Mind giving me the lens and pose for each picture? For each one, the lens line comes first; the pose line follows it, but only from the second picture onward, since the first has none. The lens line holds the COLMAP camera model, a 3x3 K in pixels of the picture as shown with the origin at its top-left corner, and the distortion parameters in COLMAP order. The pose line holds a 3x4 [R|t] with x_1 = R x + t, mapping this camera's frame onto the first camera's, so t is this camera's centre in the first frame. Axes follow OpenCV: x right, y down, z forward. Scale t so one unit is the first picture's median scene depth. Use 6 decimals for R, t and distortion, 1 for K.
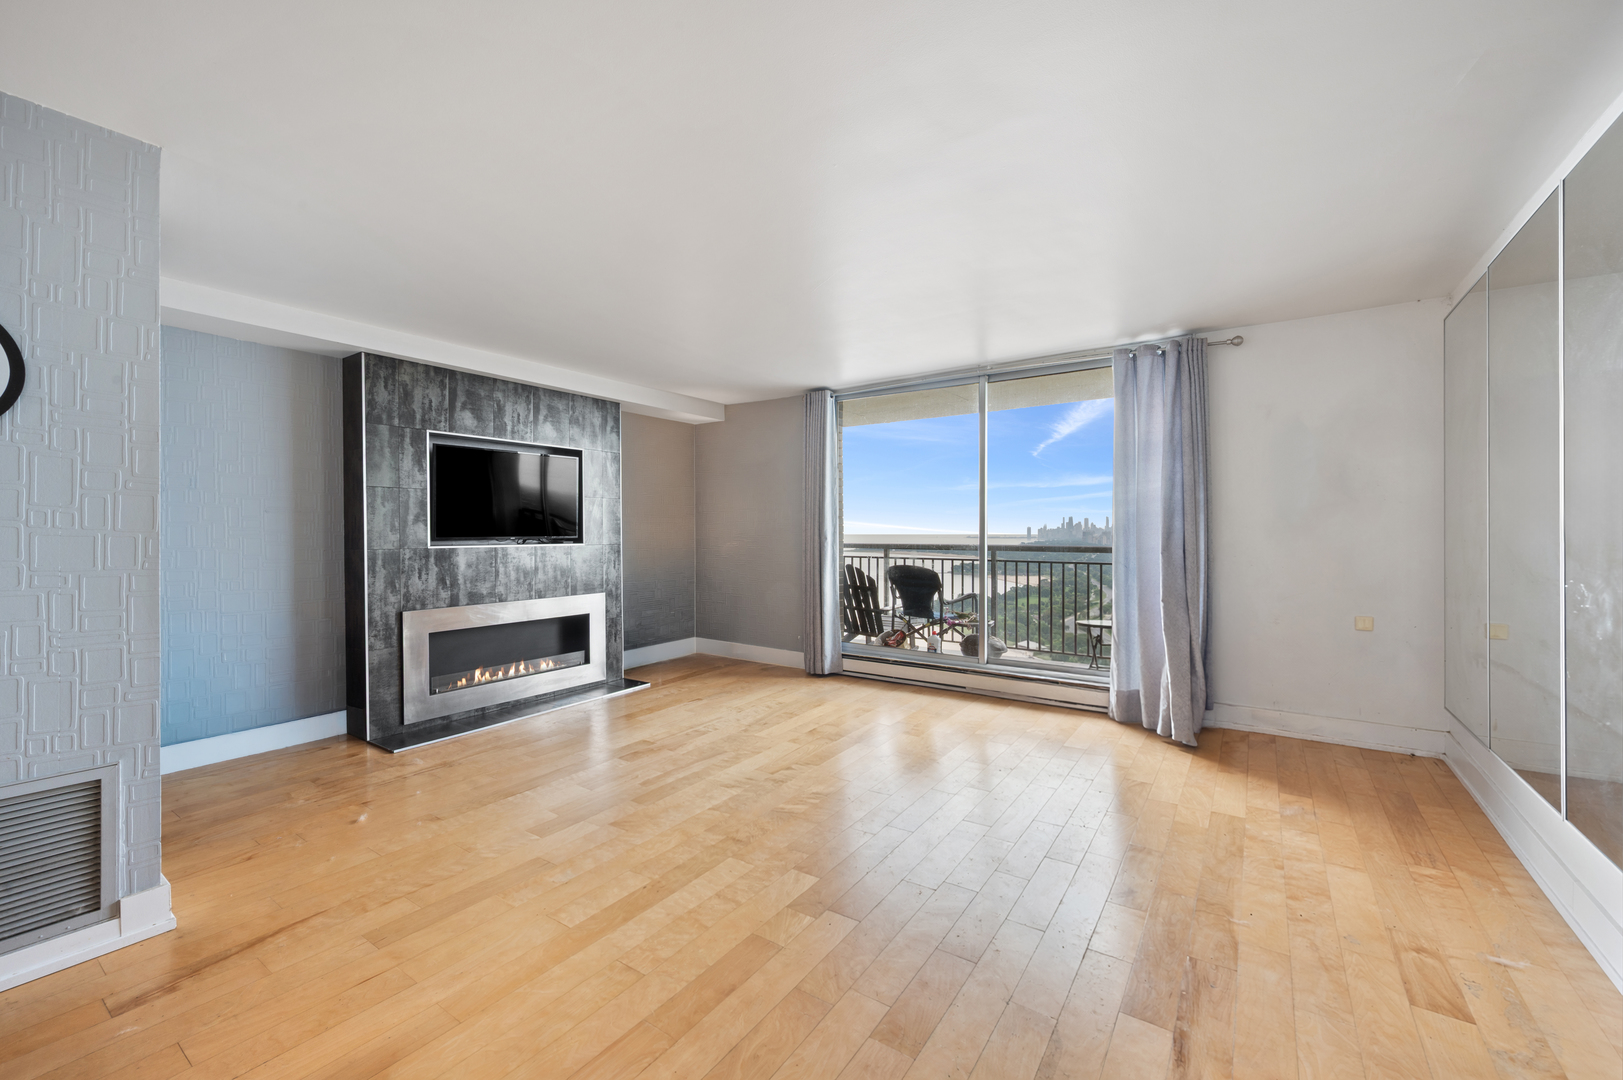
lens RADIAL K [[652.0, 0, 812.4], [0, 652.0, 537.4], [0, 0, 1]] dist [0.001406, -0.000283]
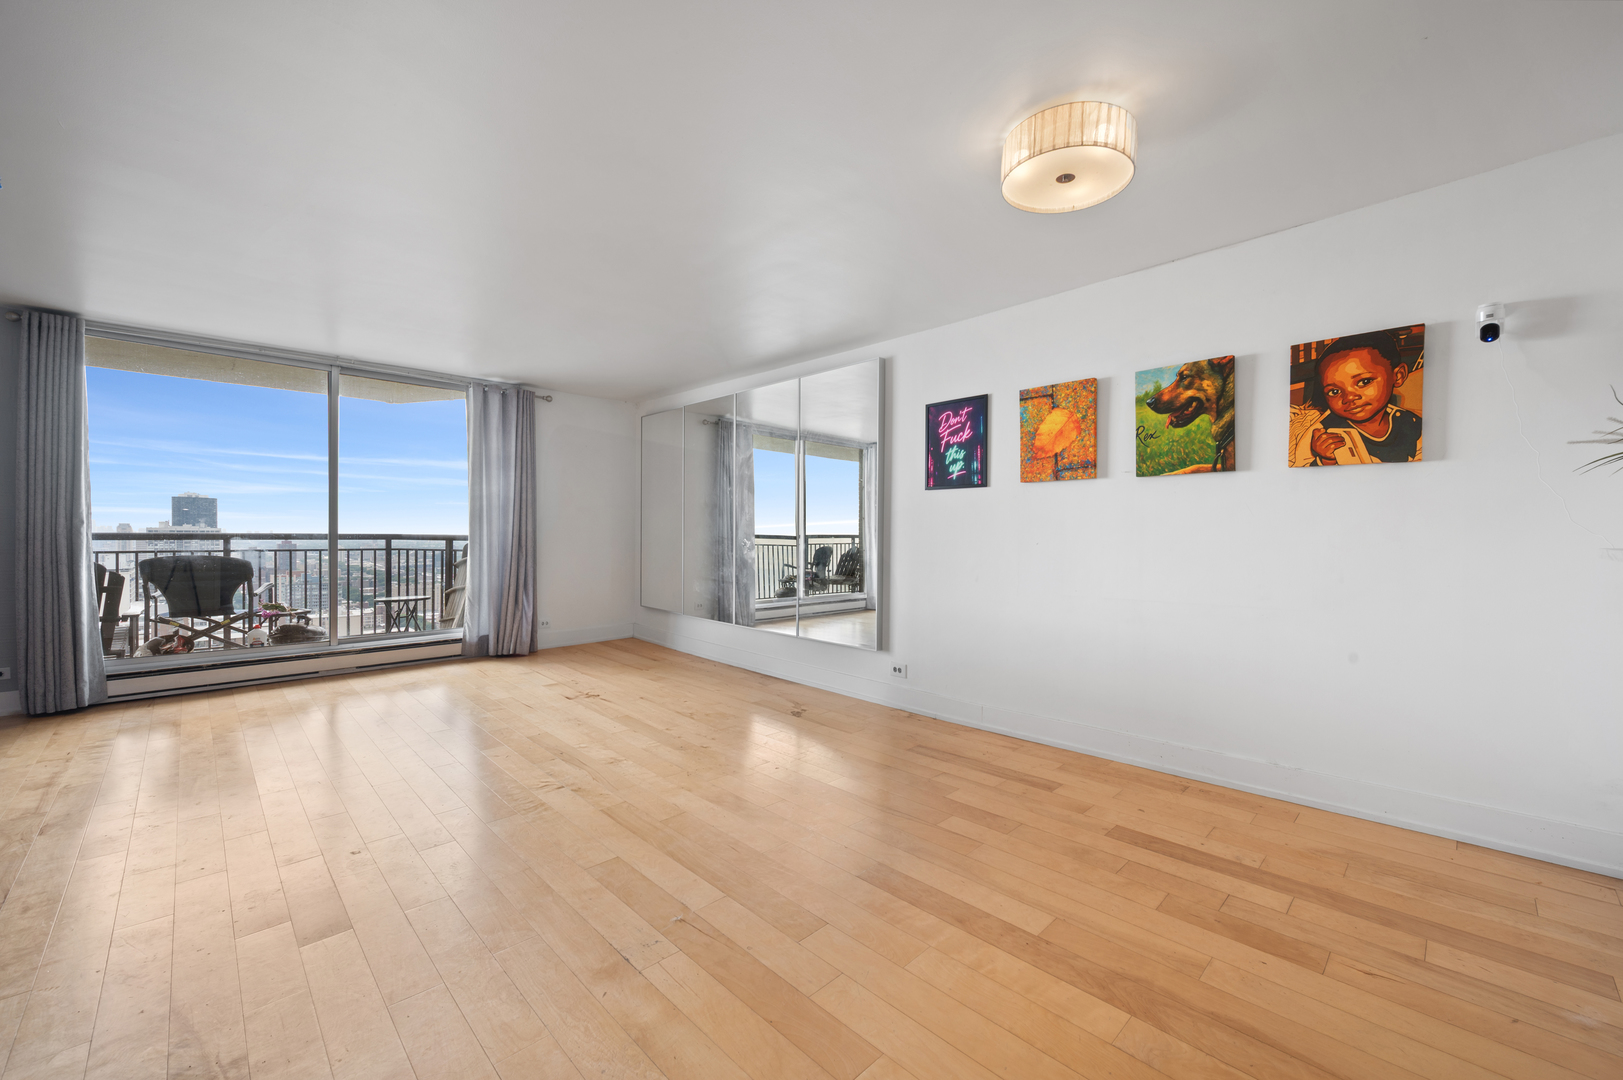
lens RADIAL K [[652.0, 0, 812.6], [0, 652.0, 544.3], [0, 0, 1]] dist [0.001406, -0.000283]
pose [[0.199393, -0.017071, 0.979771, -0.633524], [0.002559, 0.999854, 0.016901, 0.019250], [-0.979916, -0.000862, 0.199407, 0.056046]]
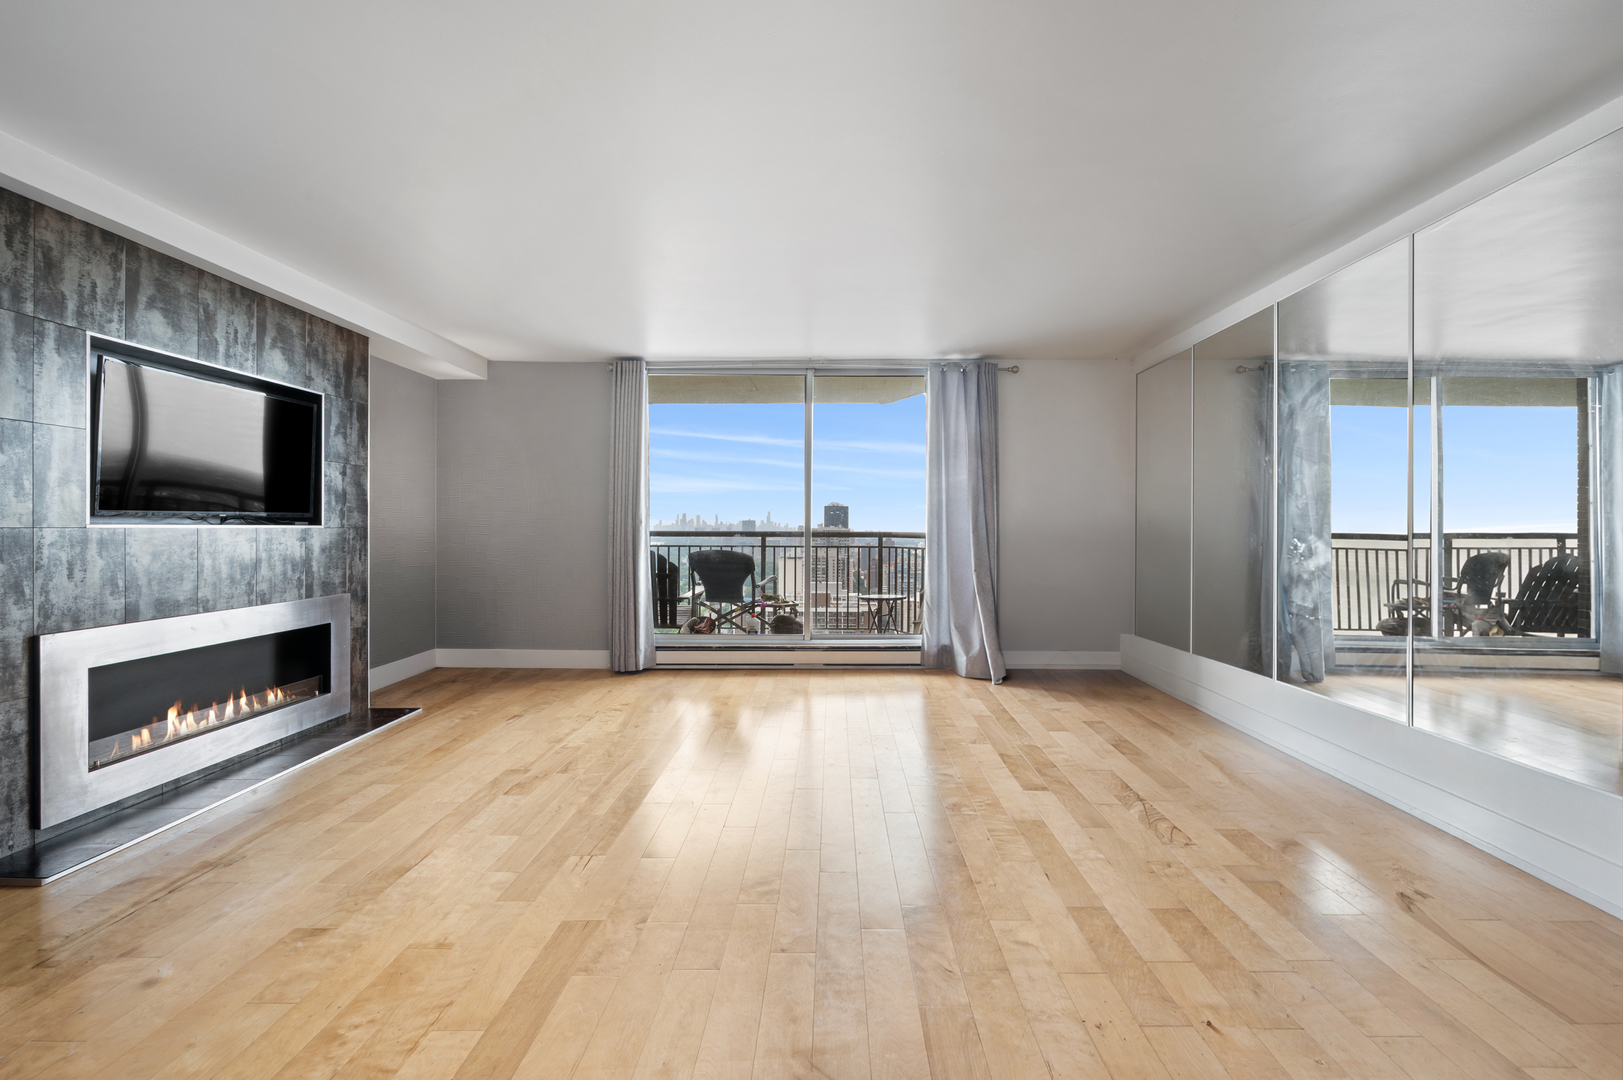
lens RADIAL K [[652.0, 0, 829.1], [0, 652.0, 528.8], [0, 0, 1]] dist [0.001406, -0.000283]
pose [[0.829077, 0.001870, 0.559132, -0.322403], [0.002459, 0.999973, -0.006991, 0.021453], [-0.559130, 0.007171, 0.829049, 0.106311]]
